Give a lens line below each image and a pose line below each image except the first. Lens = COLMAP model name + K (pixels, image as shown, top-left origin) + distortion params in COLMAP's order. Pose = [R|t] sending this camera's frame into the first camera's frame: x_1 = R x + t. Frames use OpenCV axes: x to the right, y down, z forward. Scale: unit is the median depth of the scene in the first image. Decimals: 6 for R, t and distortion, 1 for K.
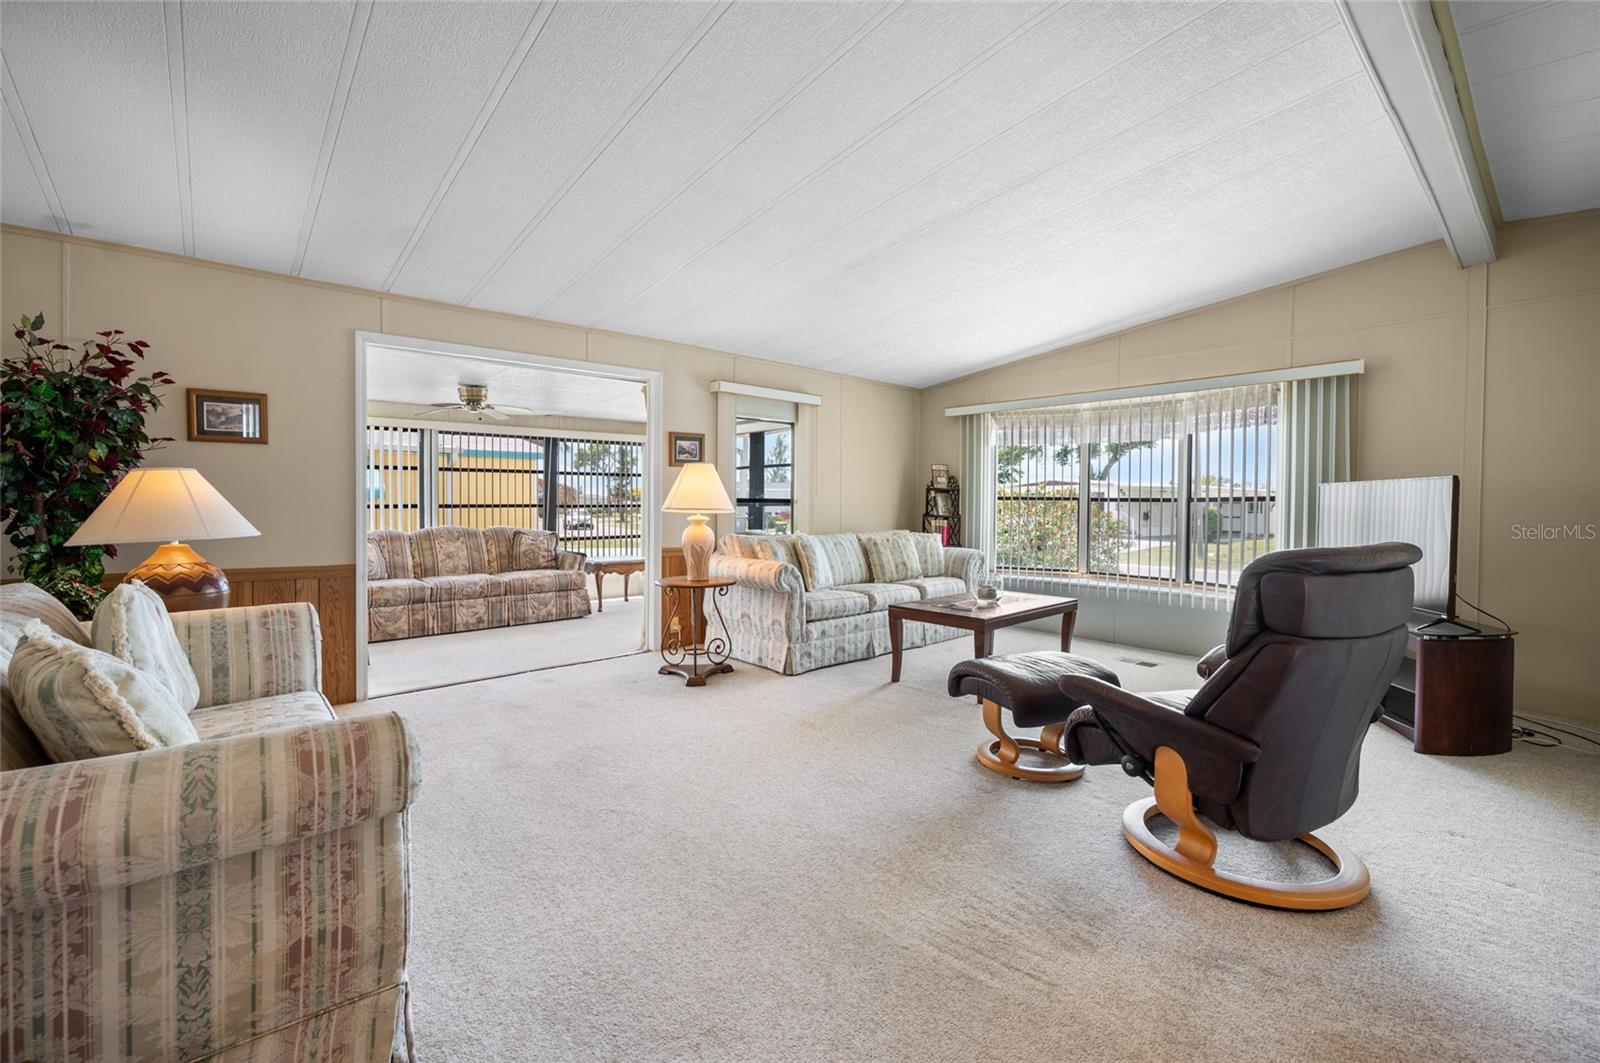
lens RADIAL K [[679.1, 0, 801.5], [0, 679.1, 528.5], [0, 0, 1]] dist [-0.000006, 0.000824]
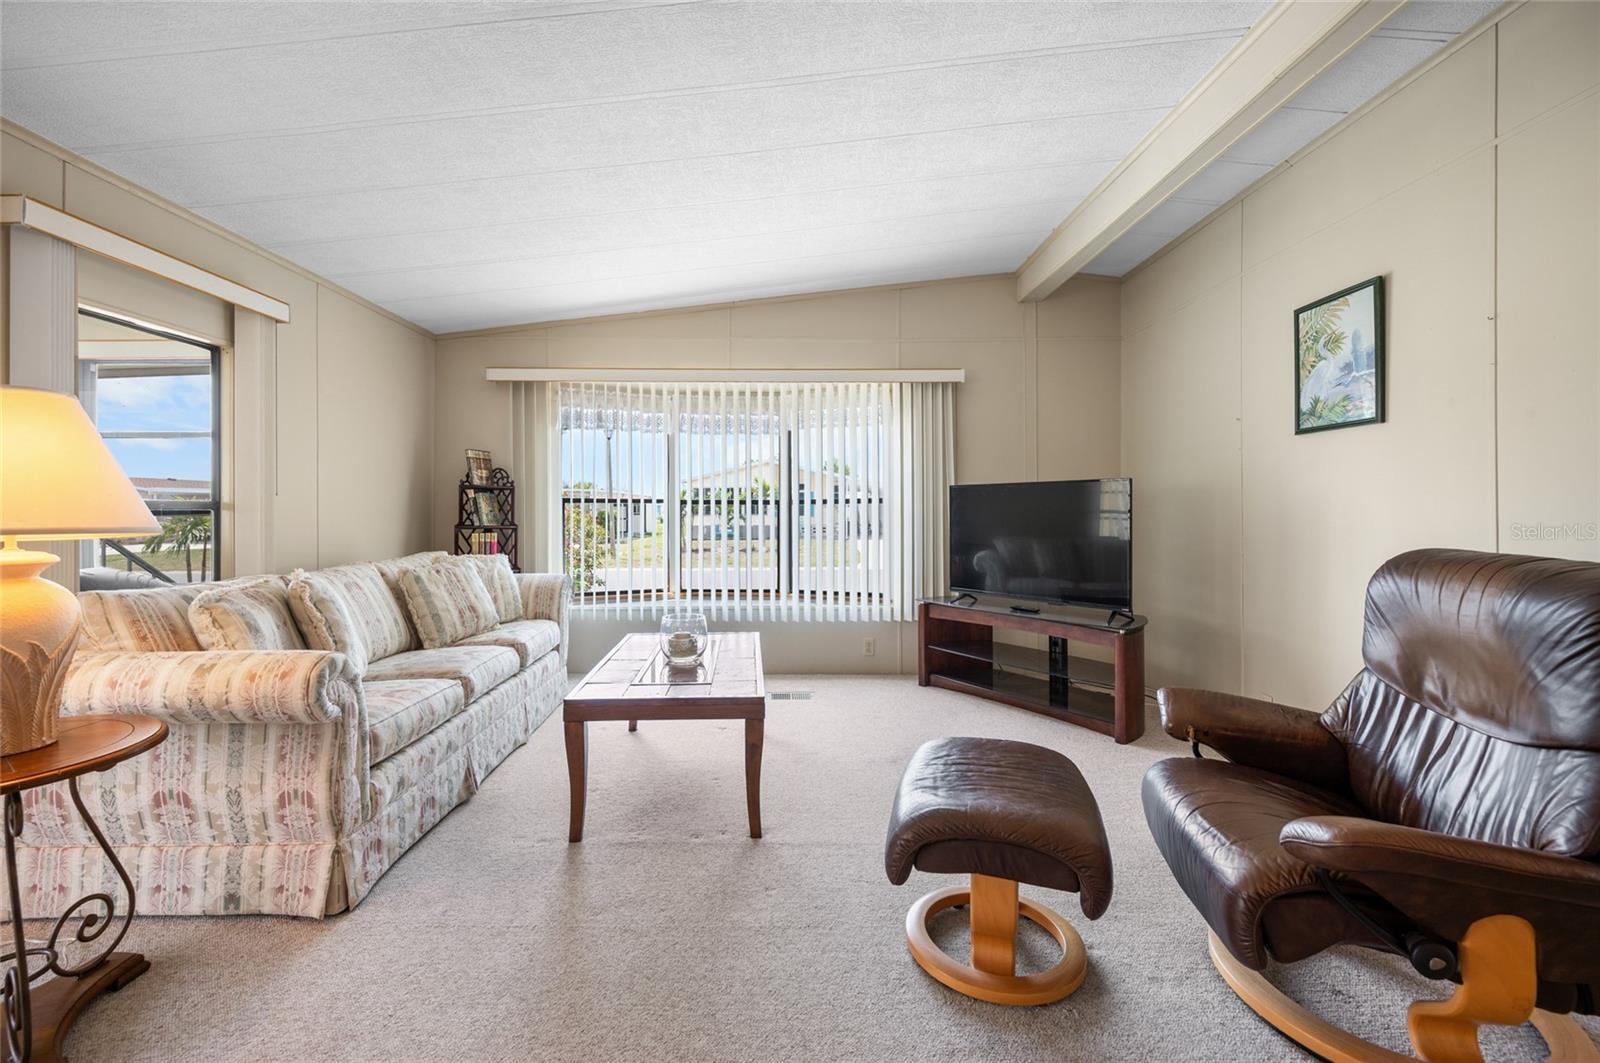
lens RADIAL K [[679.1, 0, 794.0], [0, 679.1, 513.1], [0, 0, 1]] dist [-0.000006, 0.000824]
pose [[0.657179, -0.013661, 0.753611, -0.119665], [0.034525, 0.999332, -0.011992, -0.016230], [-0.752944, 0.033899, 0.657211, 0.401707]]
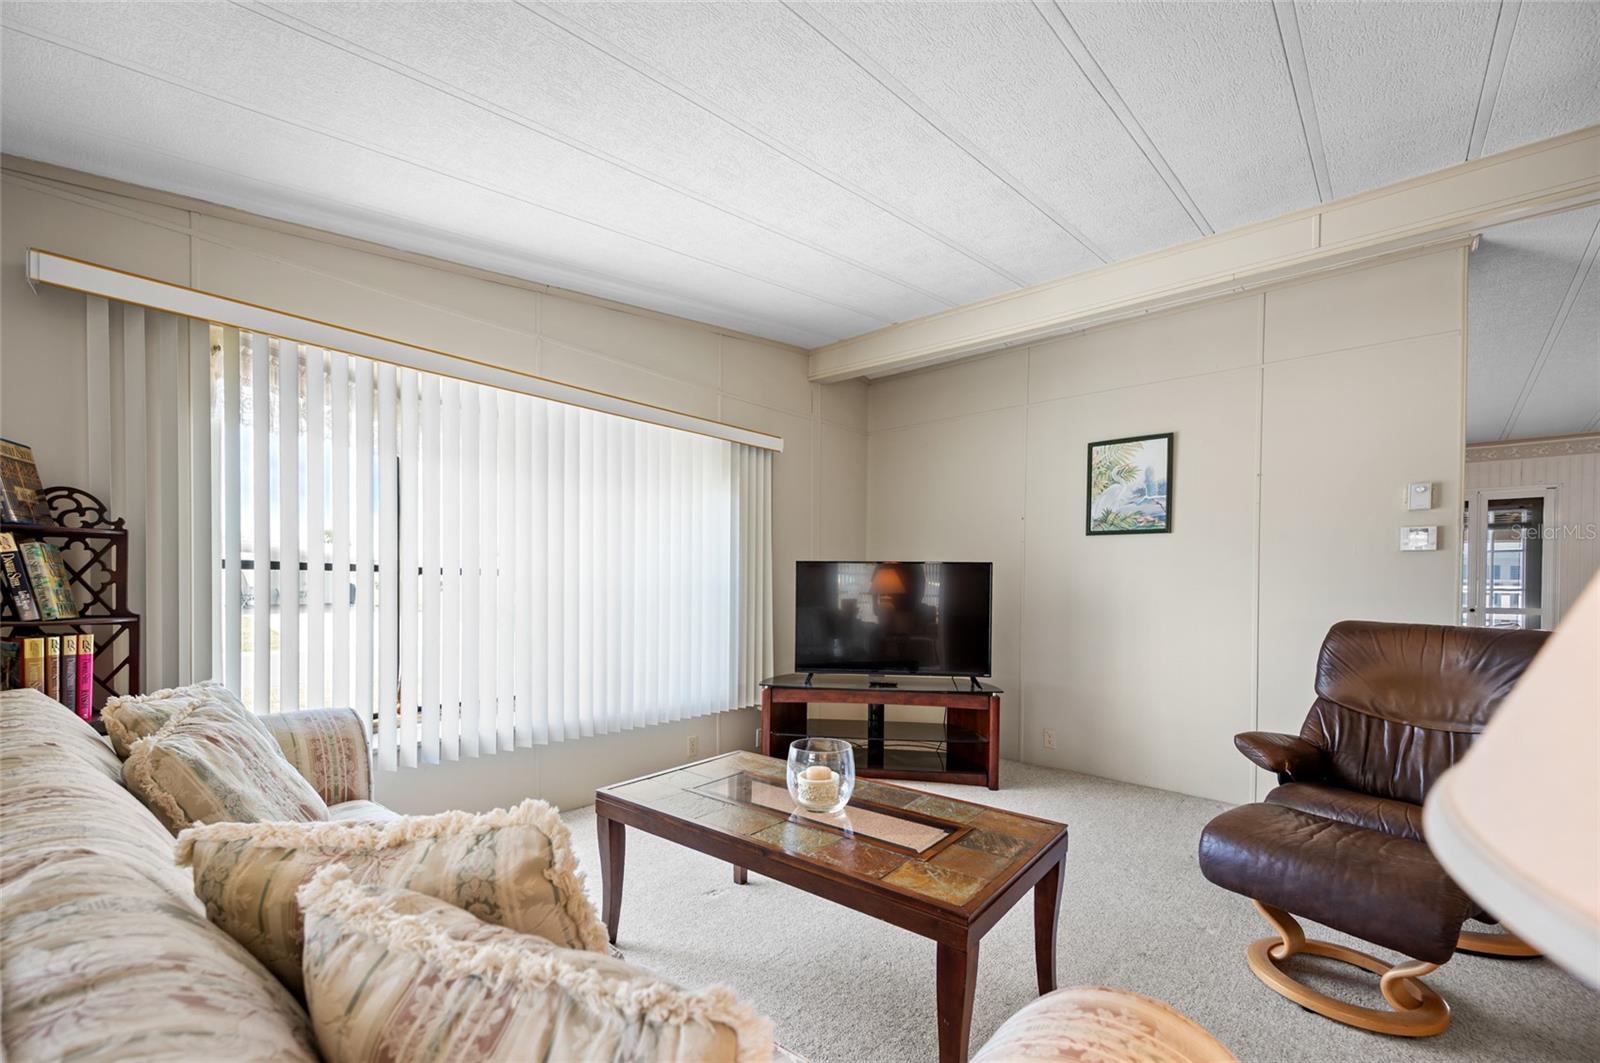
lens RADIAL K [[638.8, 0, 773.8], [0, 638.8, 592.7], [0, 0, 1]] dist [-0.001879, -0.000098]
pose [[-0.086750, -0.032440, 0.995702, -0.106558], [0.019212, 0.999229, 0.034229, -0.040750], [-0.996045, 0.022098, -0.086059, 0.870445]]
